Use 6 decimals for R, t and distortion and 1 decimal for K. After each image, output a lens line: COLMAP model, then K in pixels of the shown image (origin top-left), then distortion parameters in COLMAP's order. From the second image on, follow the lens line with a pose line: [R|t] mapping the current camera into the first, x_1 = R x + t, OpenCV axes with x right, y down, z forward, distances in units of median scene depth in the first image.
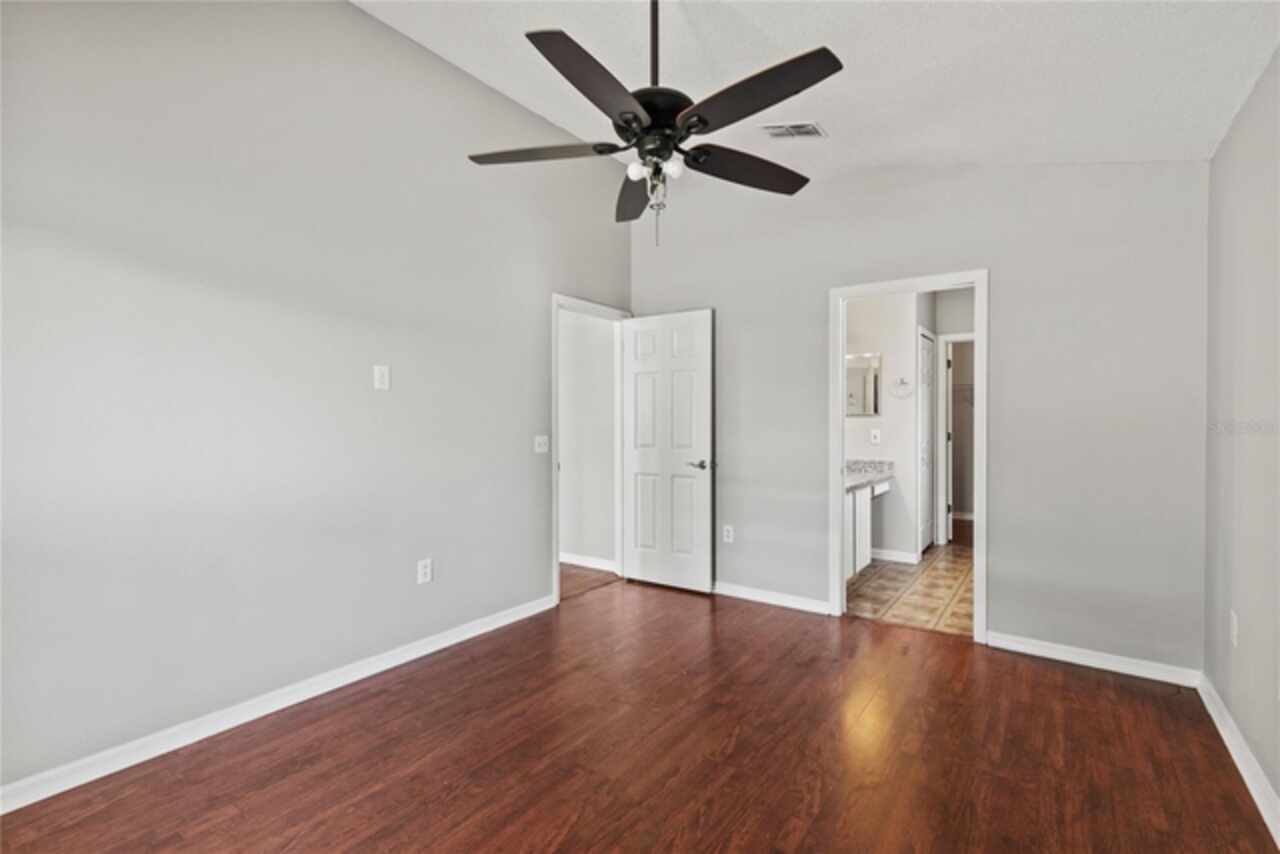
lens RADIAL K [[578.2, 0, 642.8], [0, 578.2, 425.3], [0, 0, 1]] dist [0.009838, 0.000078]
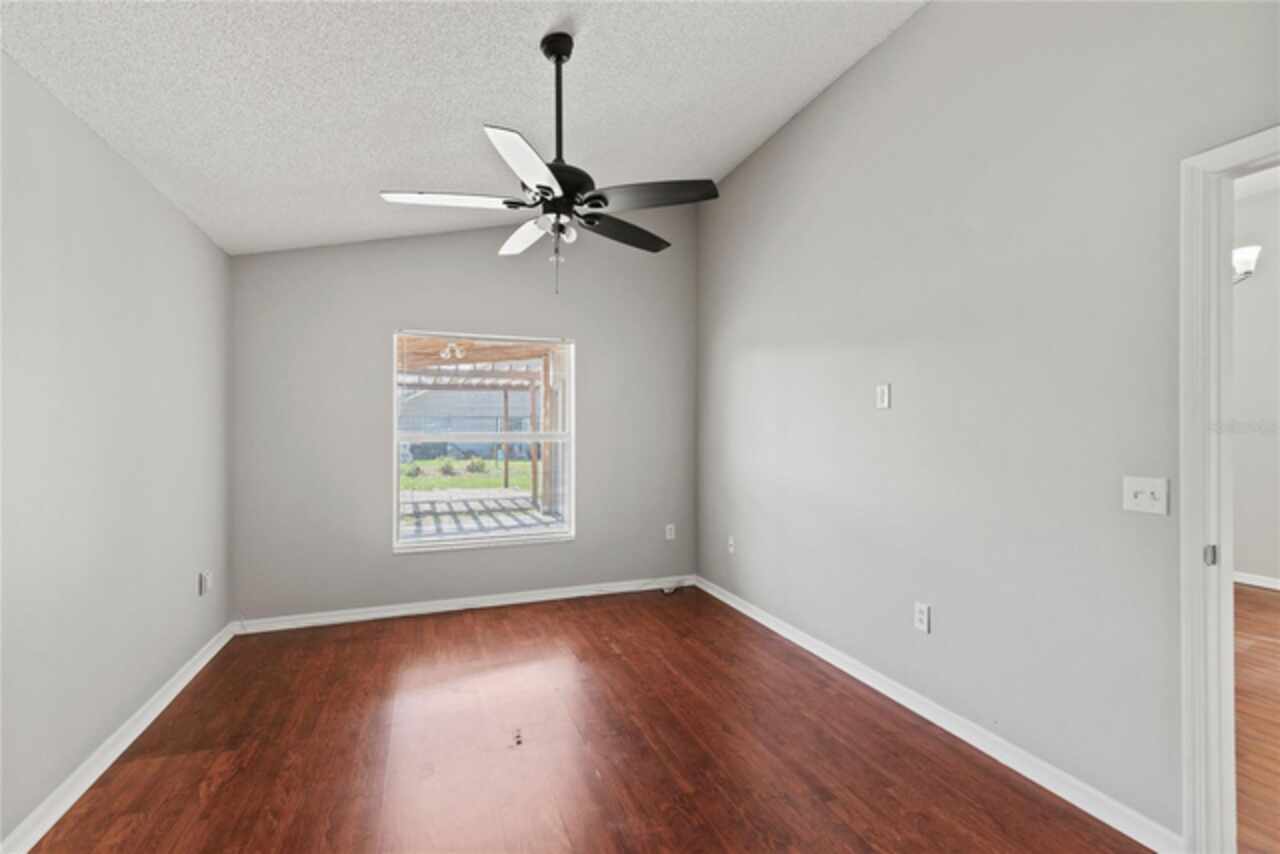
lens RADIAL K [[578.2, 0, 641.7], [0, 578.2, 429.4], [0, 0, 1]] dist [0.009838, 0.000078]
pose [[-0.556722, 0.004275, -0.830688, 0.601371], [-0.003539, 0.999965, 0.007518, -0.031339], [0.830692, 0.007126, -0.556687, 1.207502]]
